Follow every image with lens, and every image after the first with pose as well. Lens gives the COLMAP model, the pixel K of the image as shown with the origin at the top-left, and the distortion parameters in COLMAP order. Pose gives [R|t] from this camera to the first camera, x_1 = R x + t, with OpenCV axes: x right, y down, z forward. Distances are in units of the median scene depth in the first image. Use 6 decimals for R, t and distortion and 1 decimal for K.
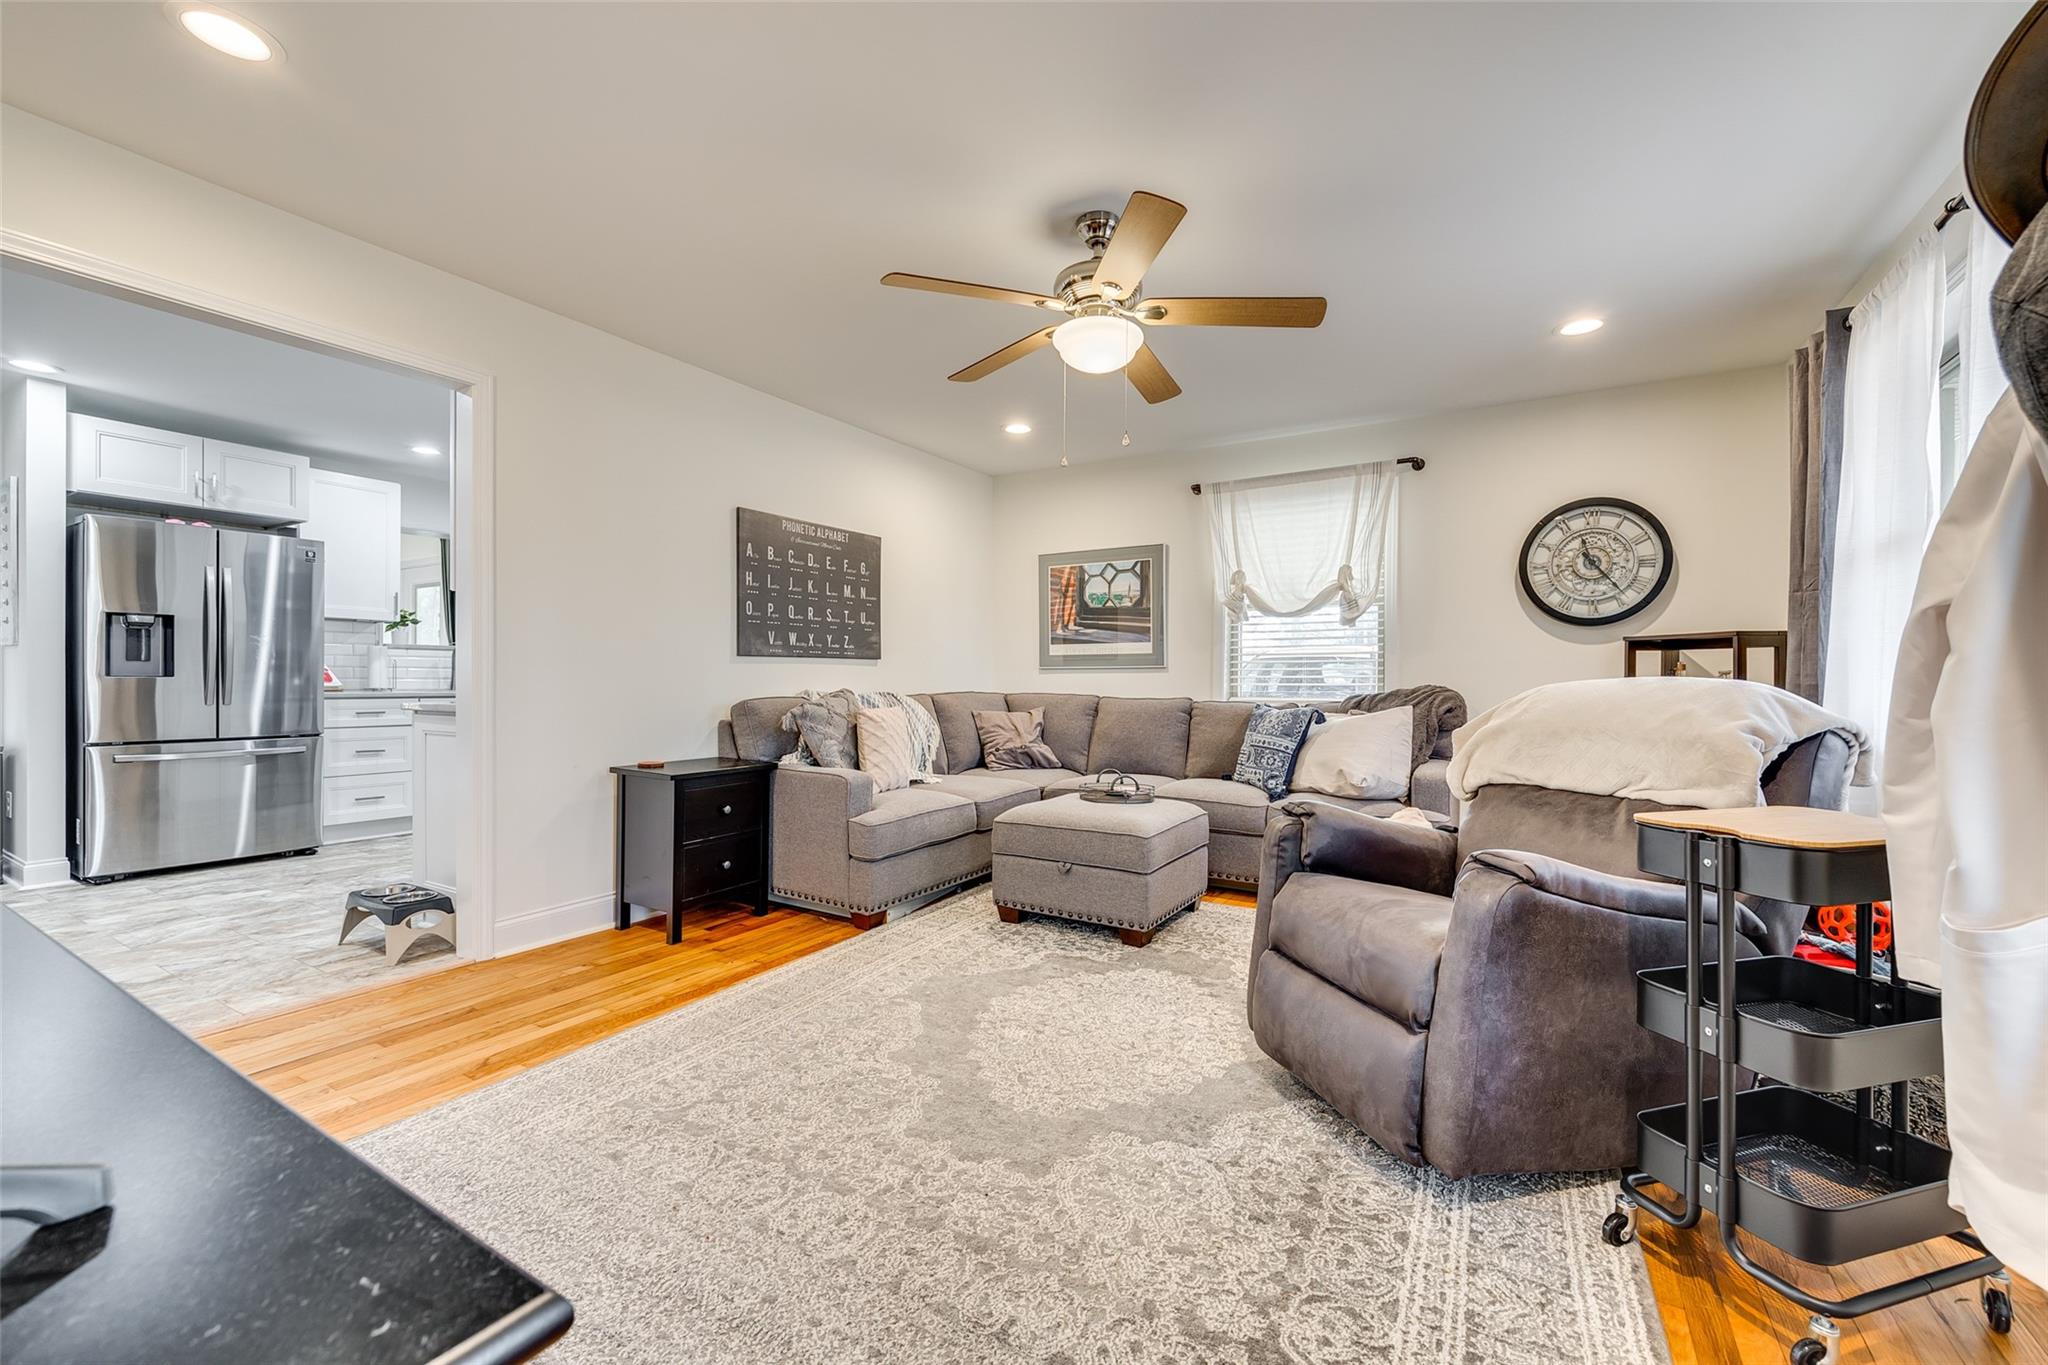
lens RADIAL K [[824.8, 0, 1030.5], [0, 824.8, 682.2], [0, 0, 1]] dist [-0.003719, -0.000033]
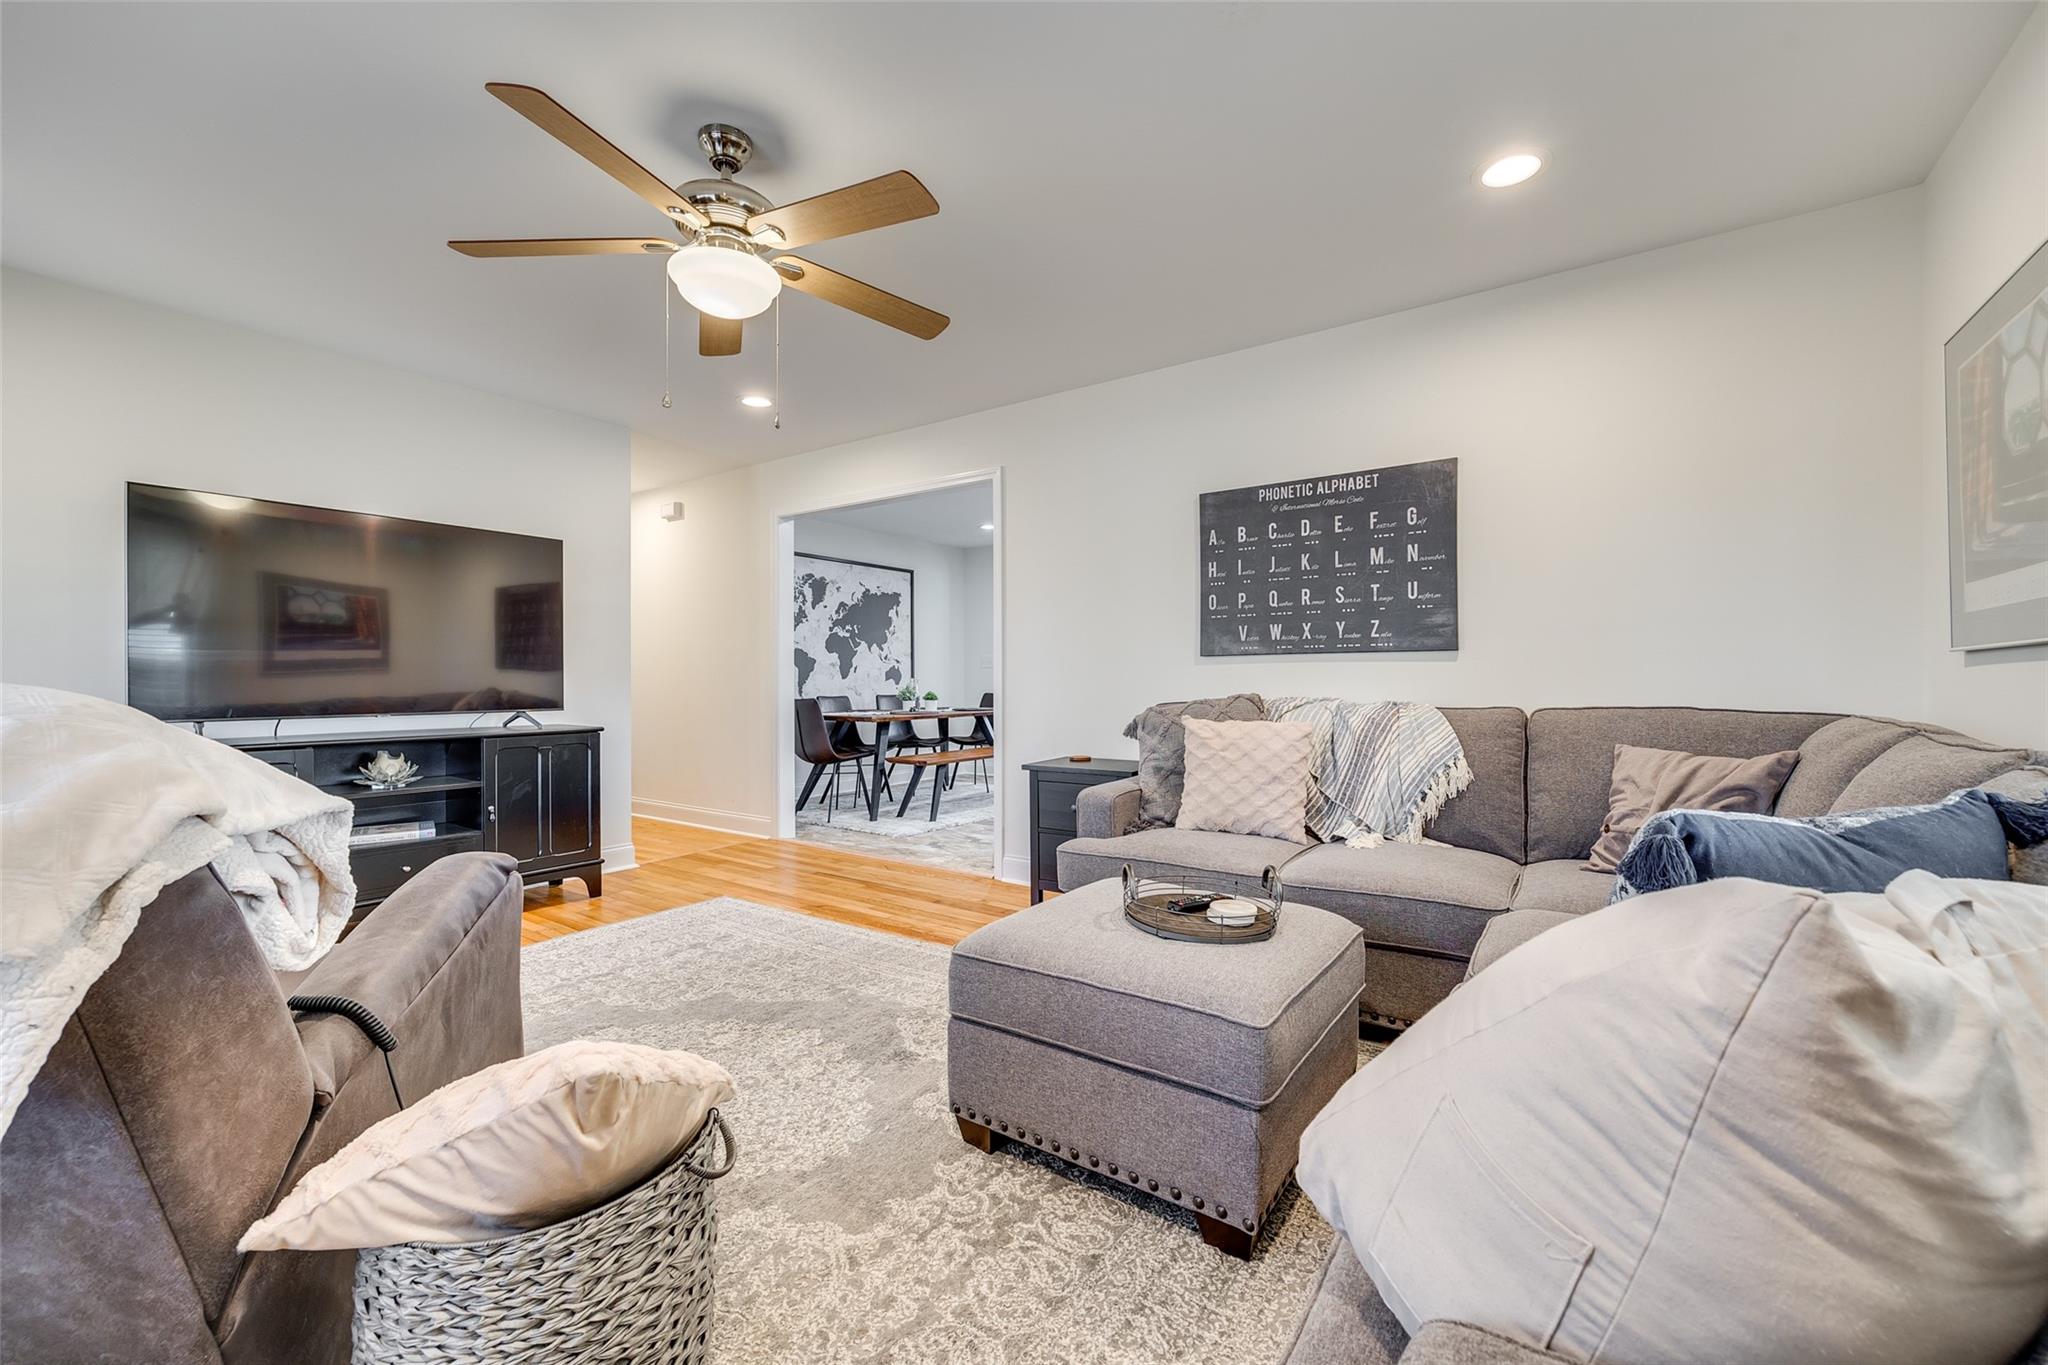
lens RADIAL K [[824.8, 0, 1030.5], [0, 824.8, 682.2], [0, 0, 1]] dist [-0.003719, -0.000033]
pose [[-0.070565, -0.003826, -0.997500, 0.534927], [-0.005517, 0.999979, -0.003445, 0.000730], [0.997492, 0.005260, -0.070584, 0.817562]]
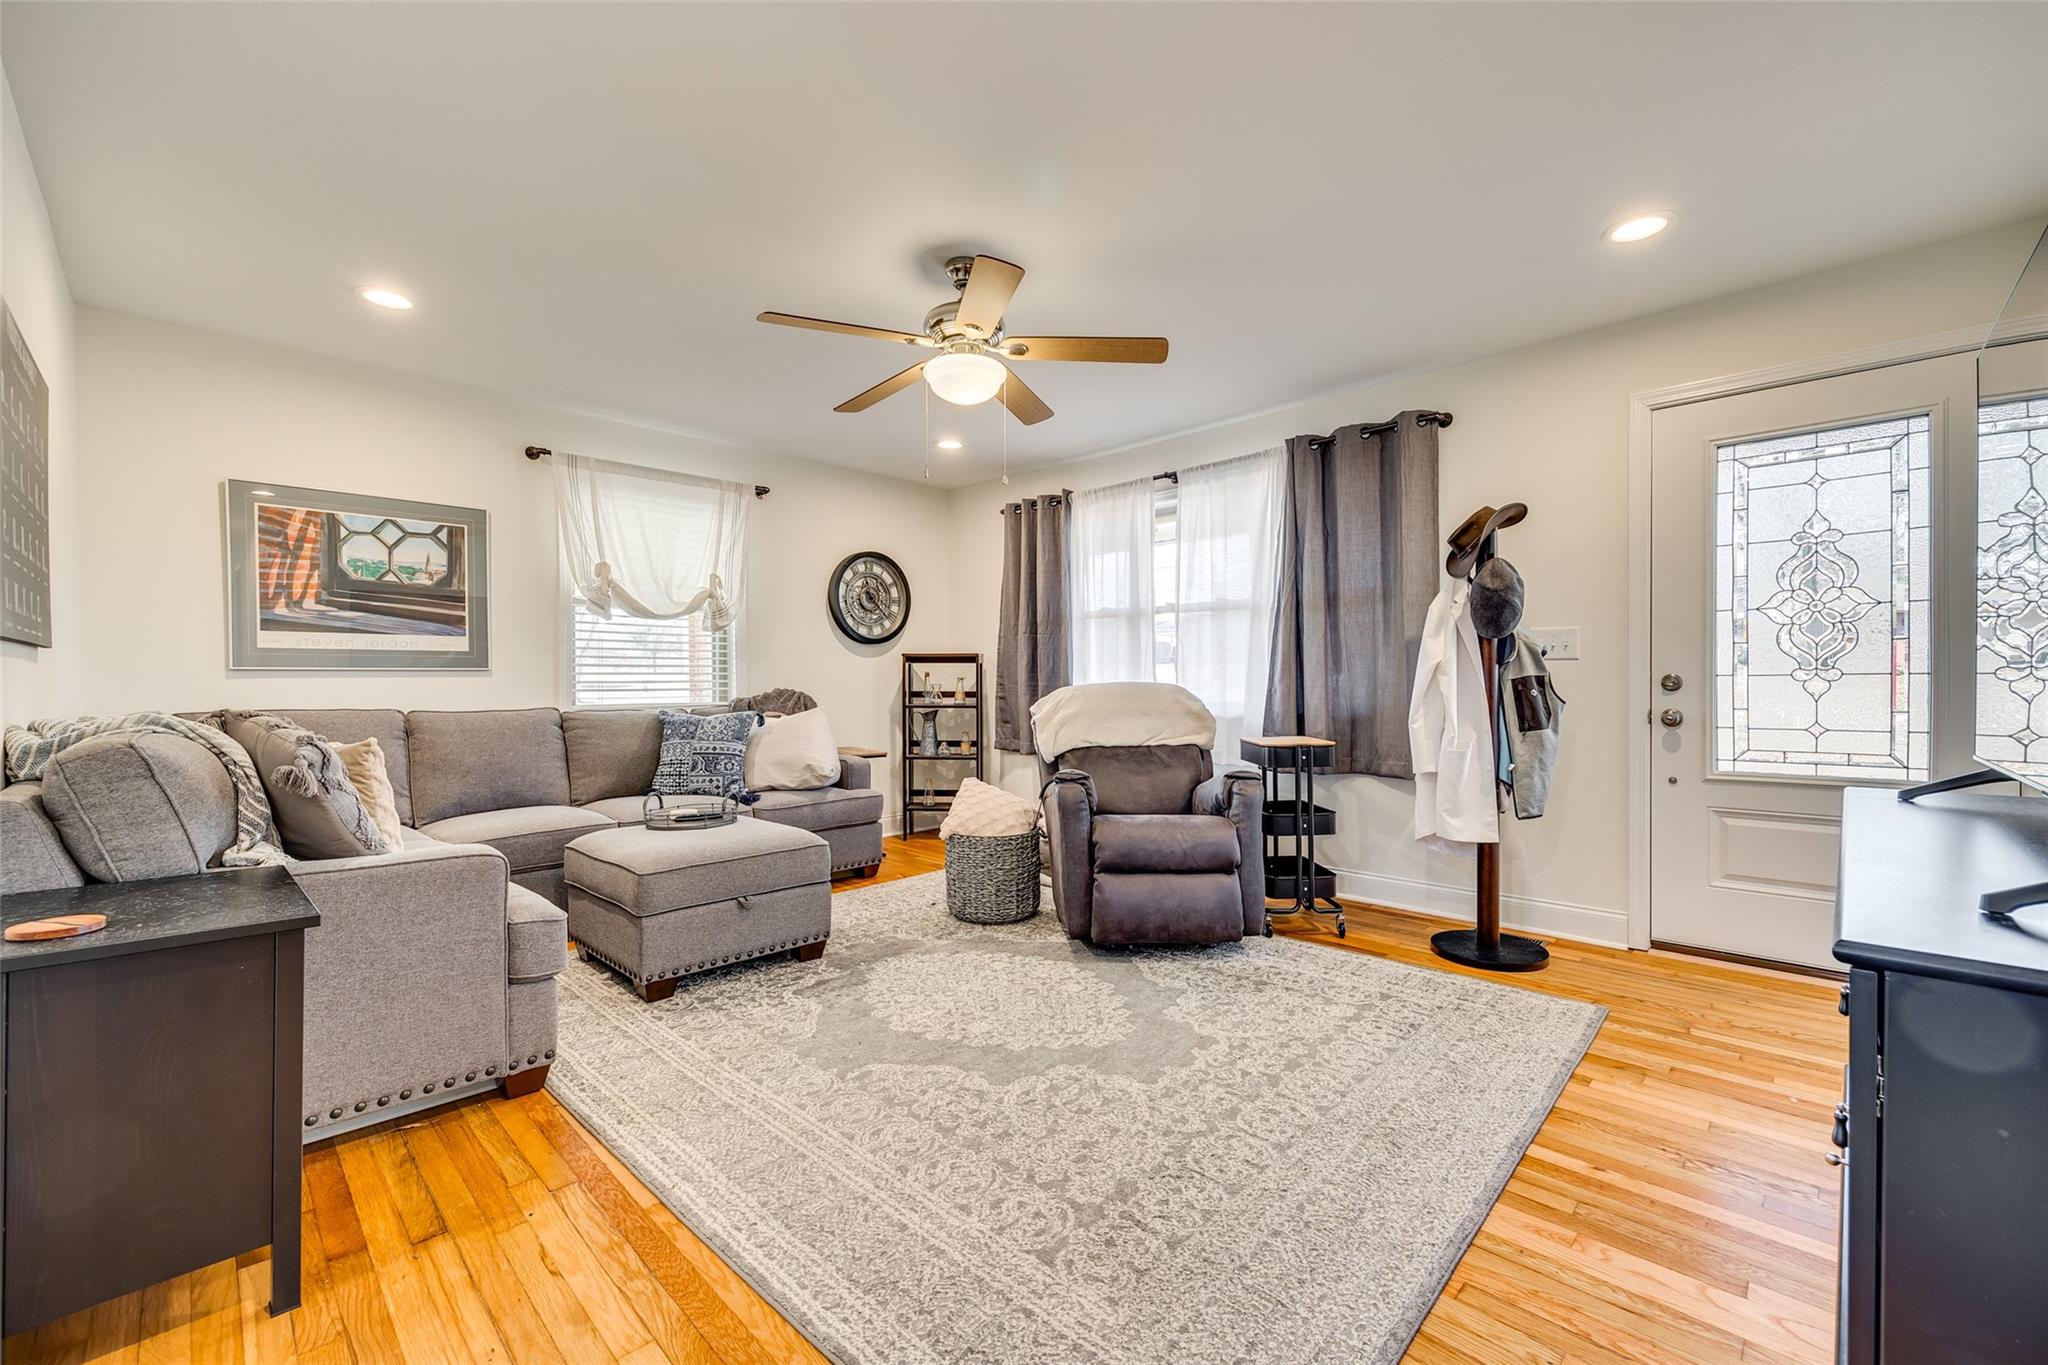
lens RADIAL K [[836.8, 0, 1024.0], [0, 836.8, 682.5], [0, 0, 1]] dist [-0.001925, -0.000084]
pose [[0.234859, -0.005187, 0.972016, -0.585903], [0.008026, 0.999962, 0.003397, -0.006090], [-0.971996, 0.007004, 0.234891, 0.397518]]
